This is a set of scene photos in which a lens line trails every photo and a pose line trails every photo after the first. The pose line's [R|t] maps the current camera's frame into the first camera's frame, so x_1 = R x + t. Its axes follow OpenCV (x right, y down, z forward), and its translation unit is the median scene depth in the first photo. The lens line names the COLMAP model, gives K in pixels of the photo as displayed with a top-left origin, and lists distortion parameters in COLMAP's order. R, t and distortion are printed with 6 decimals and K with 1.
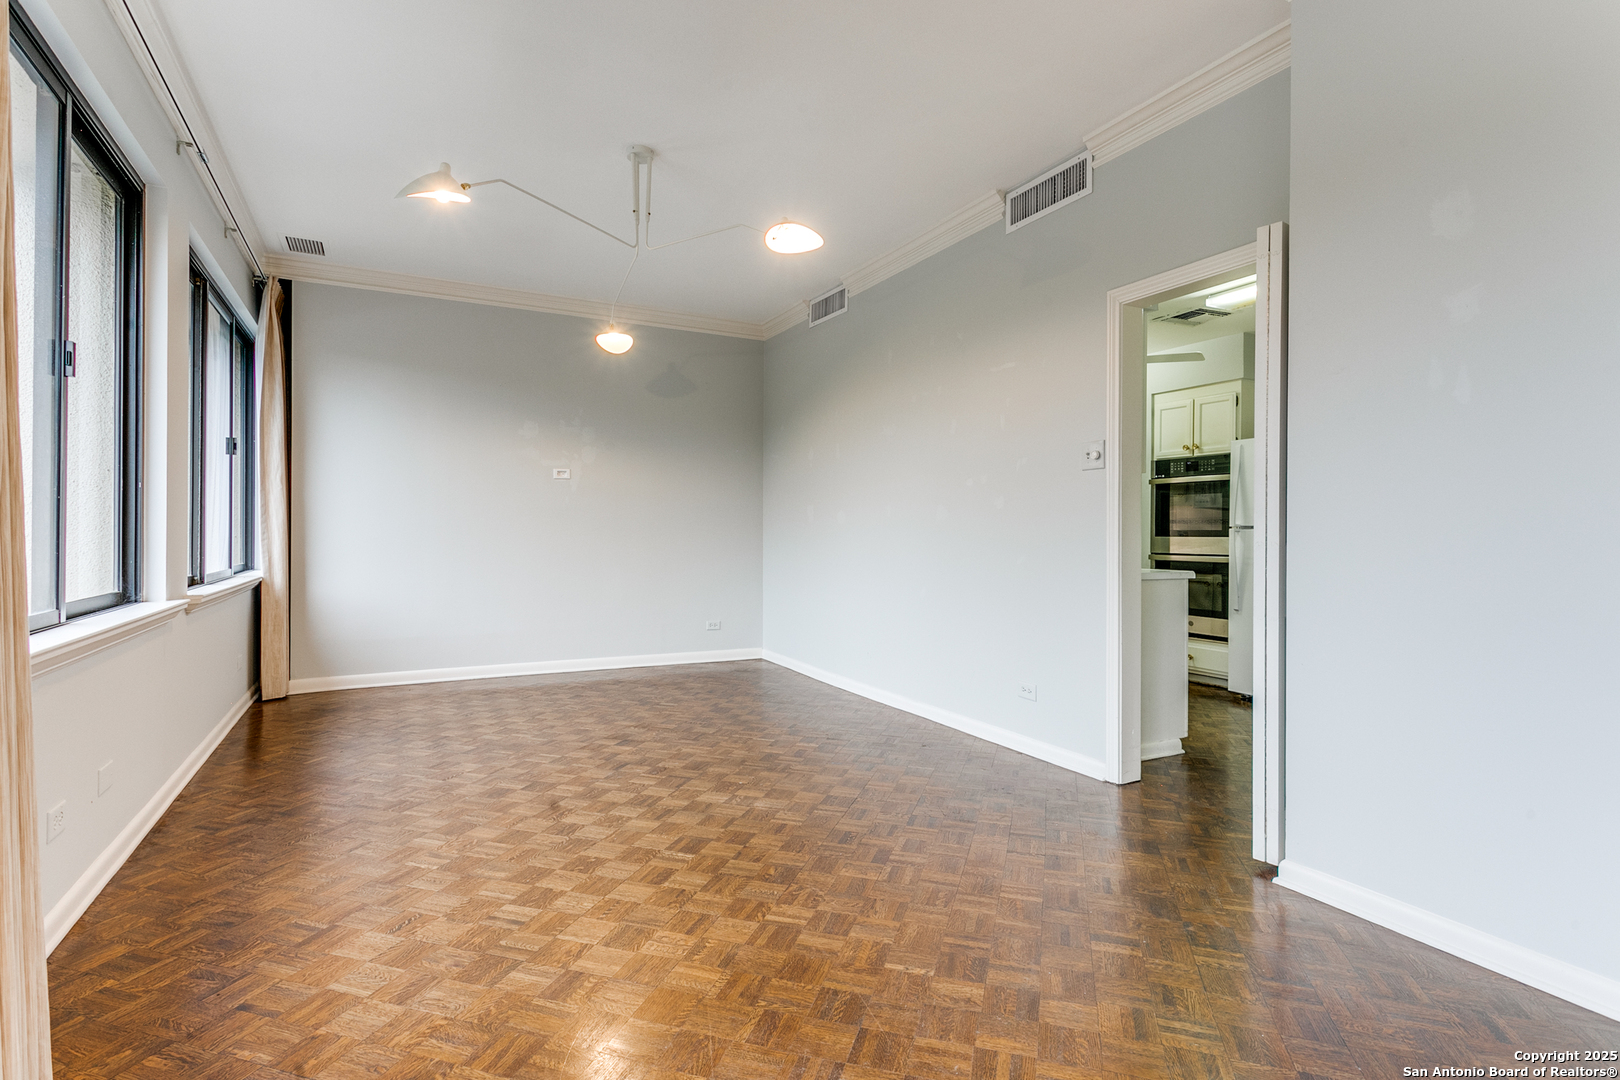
lens RADIAL K [[782.9, 0, 814.7], [0, 782.9, 535.8], [0, 0, 1]] dist [0.002199, -0.000603]
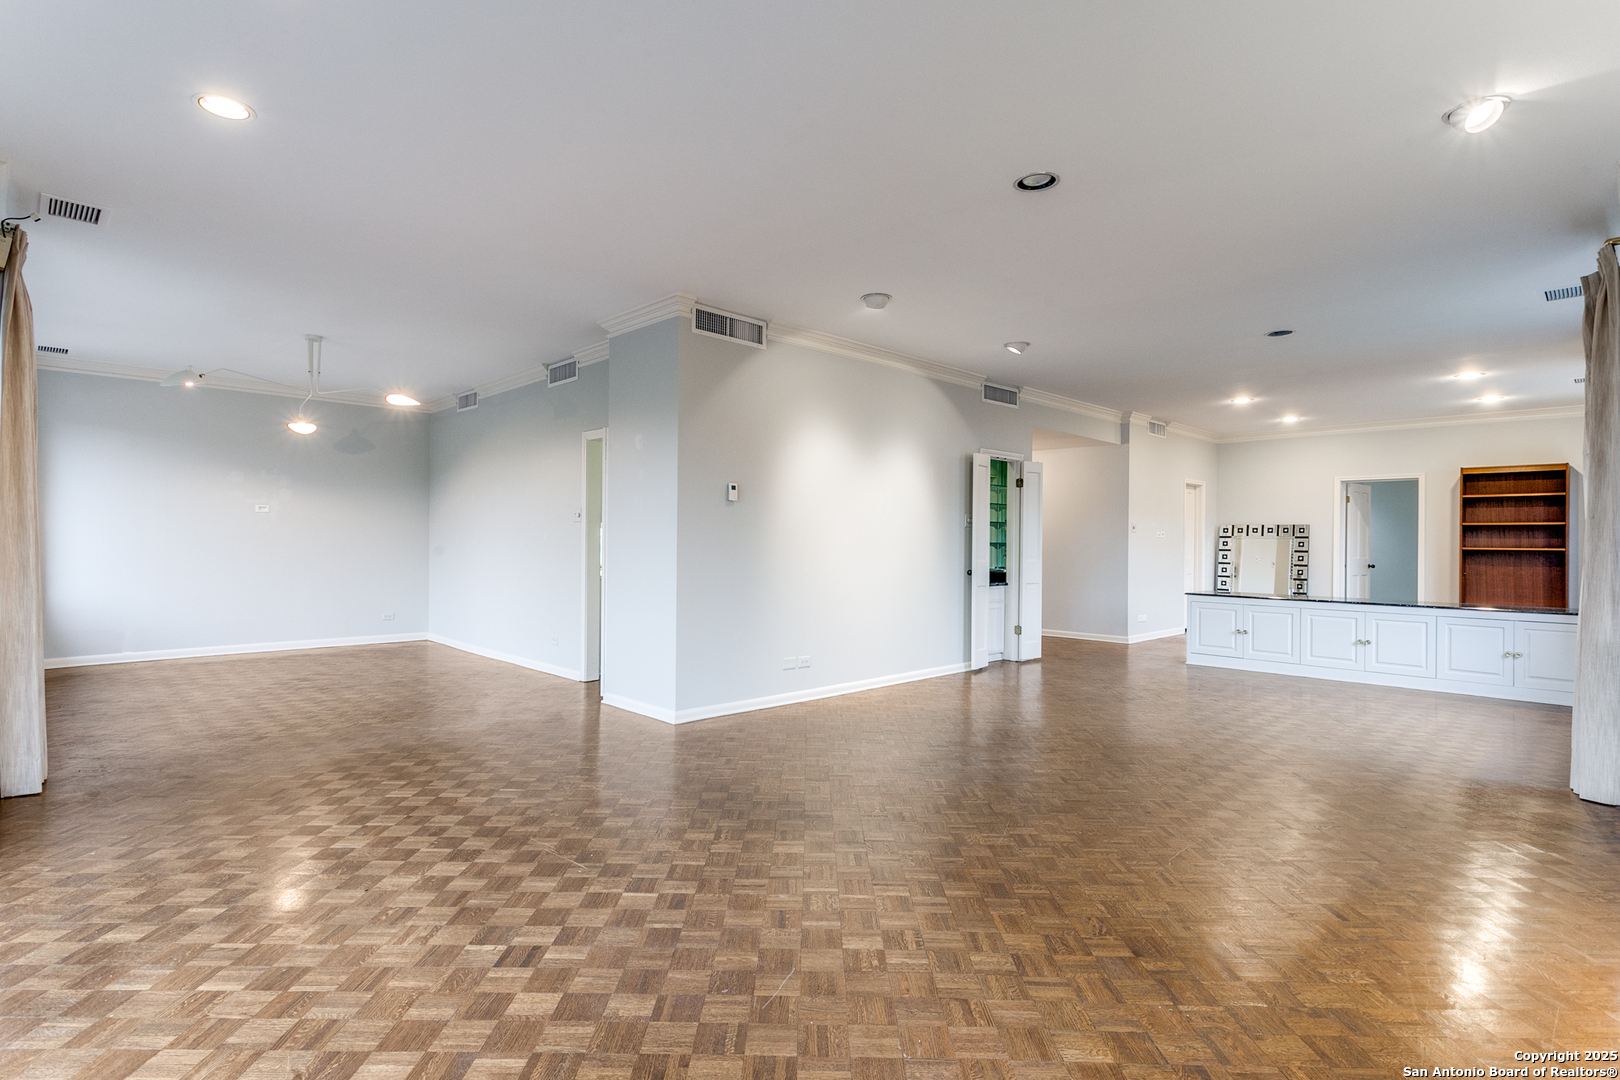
lens RADIAL K [[782.9, 0, 814.7], [0, 782.9, 535.8], [0, 0, 1]] dist [0.002199, -0.000603]
pose [[0.957017, 0.001609, 0.290029, 0.258989], [0.000154, 0.999982, -0.006053, -0.027686], [-0.290033, 0.005837, 0.956999, -0.752945]]
